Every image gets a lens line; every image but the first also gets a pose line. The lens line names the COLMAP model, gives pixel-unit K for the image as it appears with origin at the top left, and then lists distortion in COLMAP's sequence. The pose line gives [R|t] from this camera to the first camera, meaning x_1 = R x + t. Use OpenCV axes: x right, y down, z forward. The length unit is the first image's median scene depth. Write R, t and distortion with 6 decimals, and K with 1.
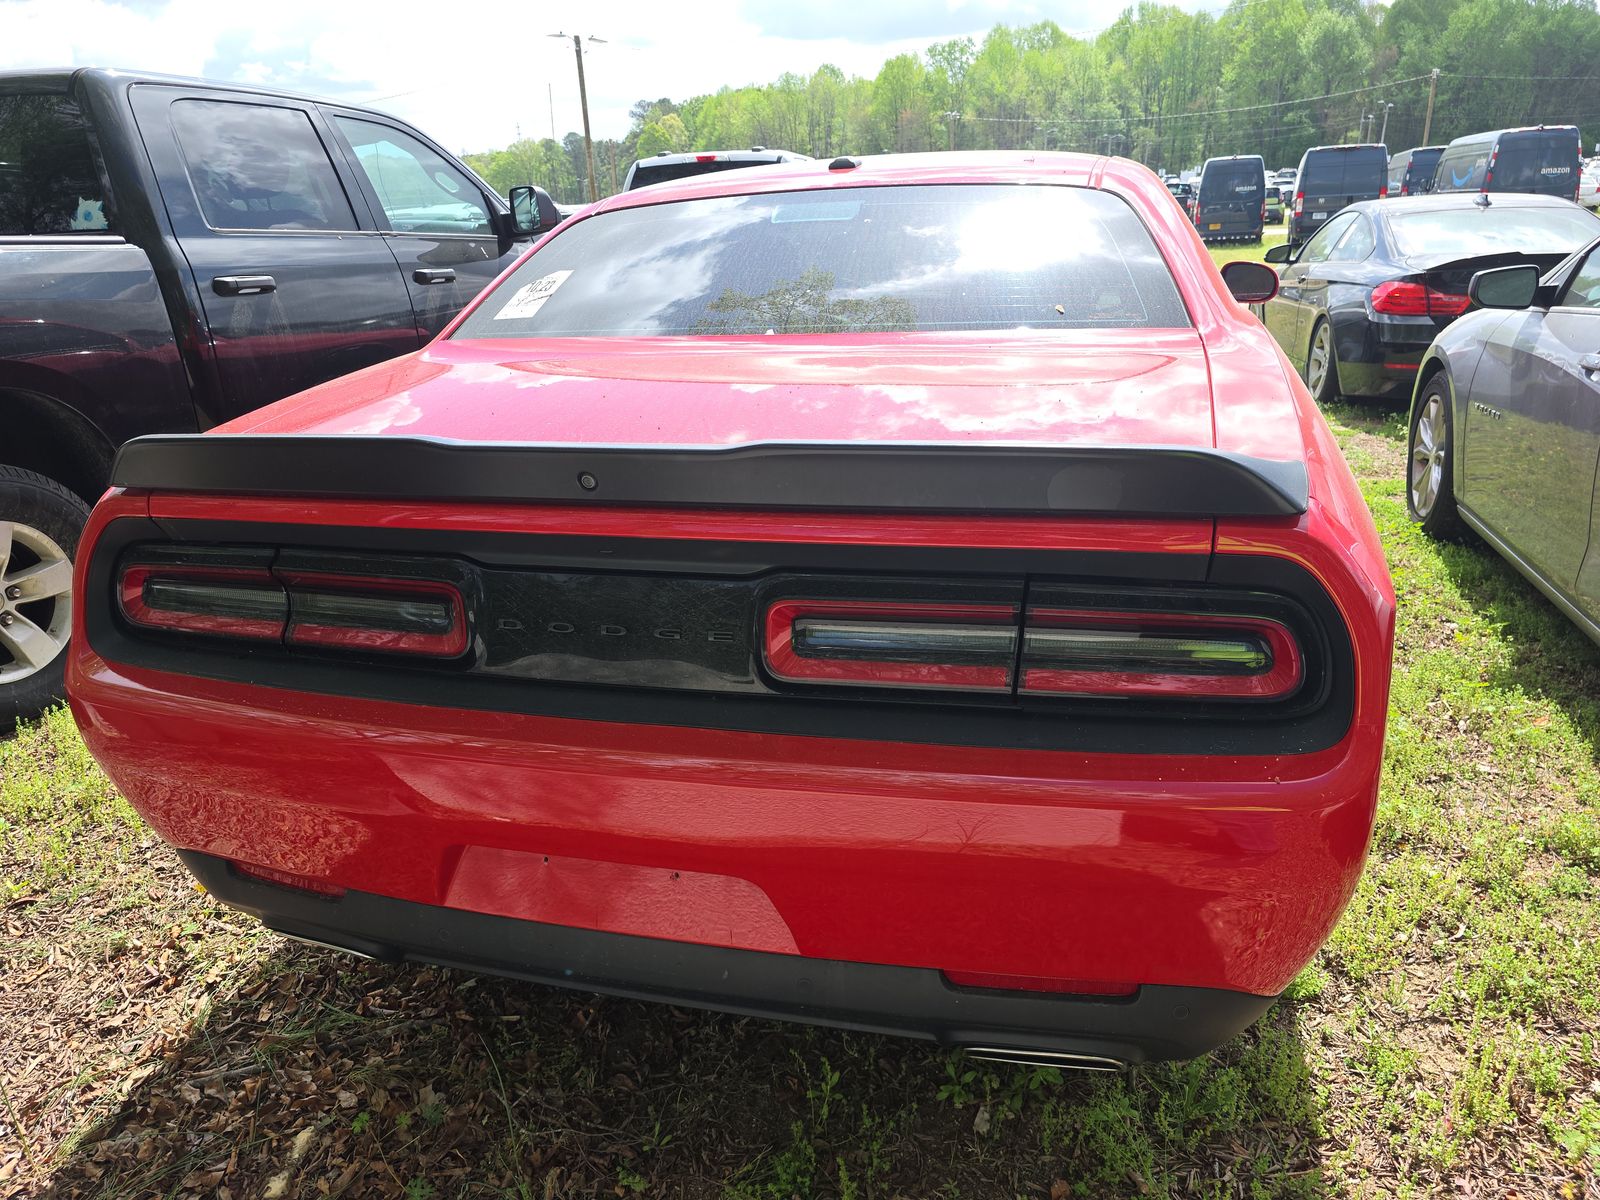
lens RADIAL K [[1089.6, 0, 791.6], [0, 1089.6, 611.2], [0, 0, 1]] dist [0.016944, -0.012555]
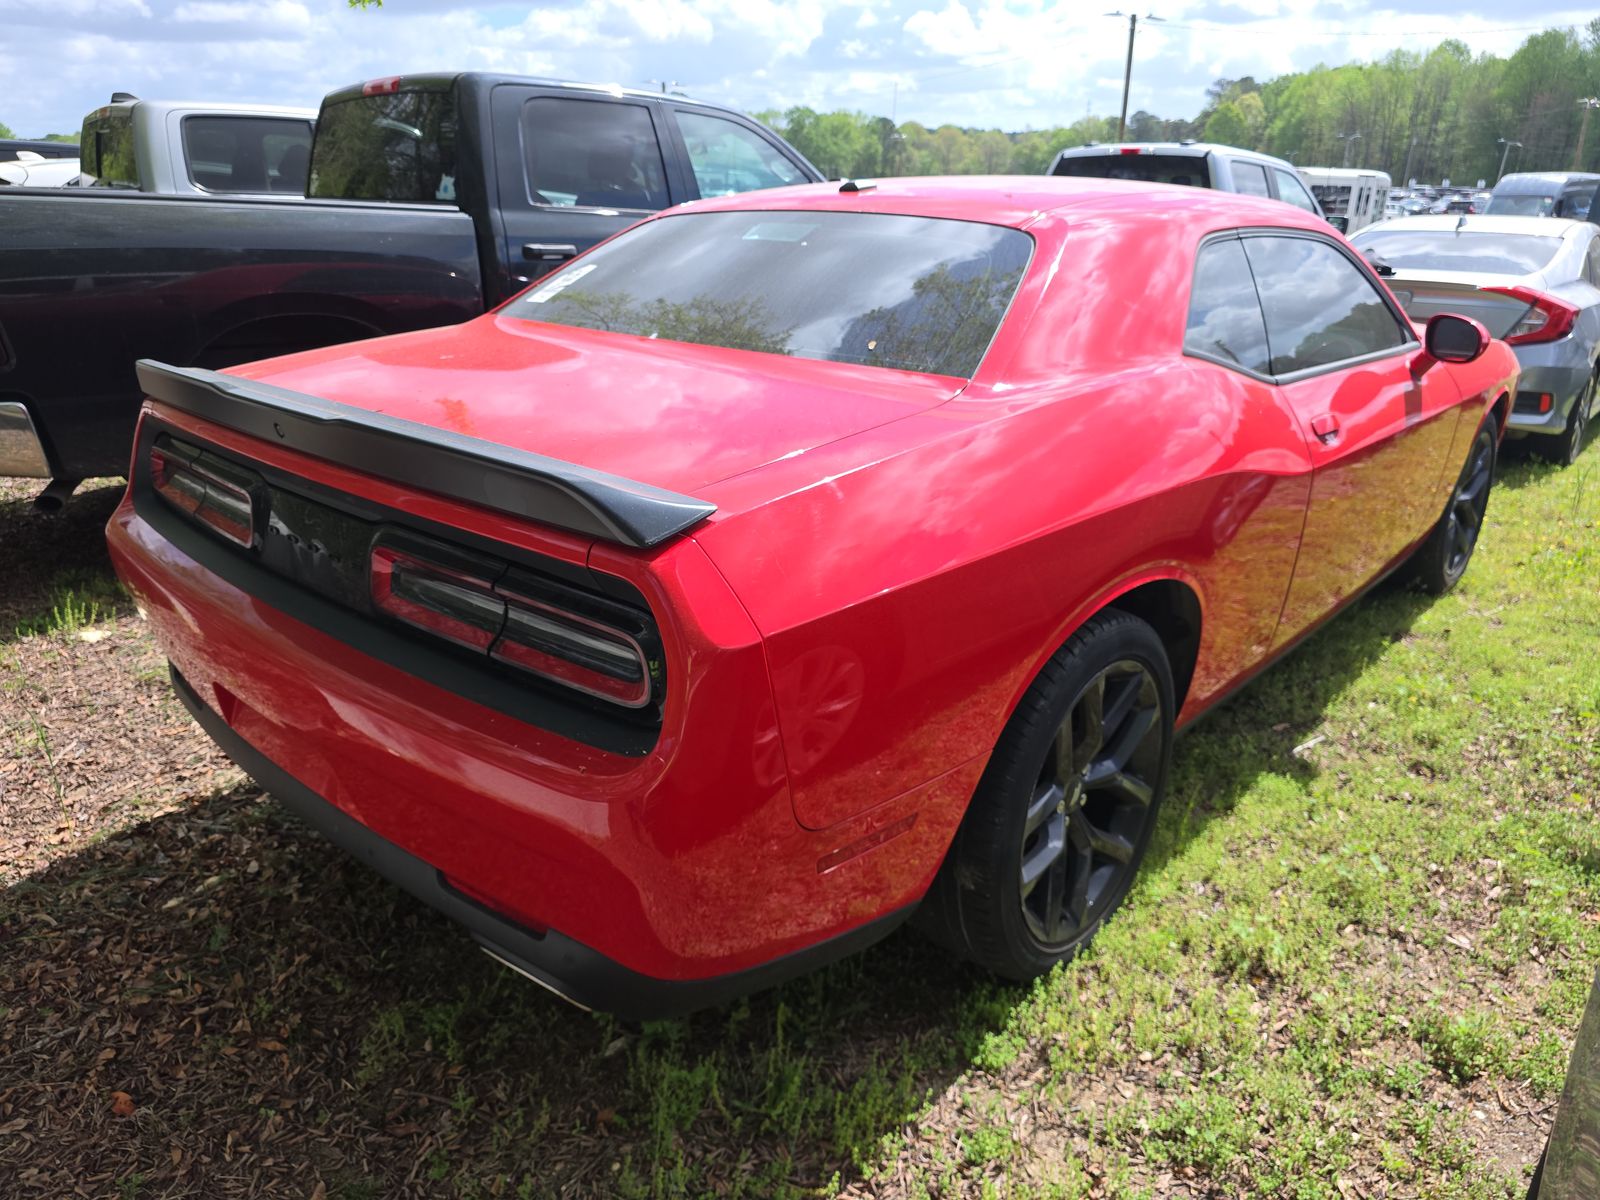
lens RADIAL K [[1089.6, 0, 795.5], [0, 1089.6, 593.9], [0, 0, 1]] dist [0.016944, -0.012555]
pose [[0.896418, 0.201153, -0.394933, 0.538987], [-0.199458, 0.978834, 0.045827, -0.063330], [0.395792, 0.037693, 0.917566, 0.015501]]
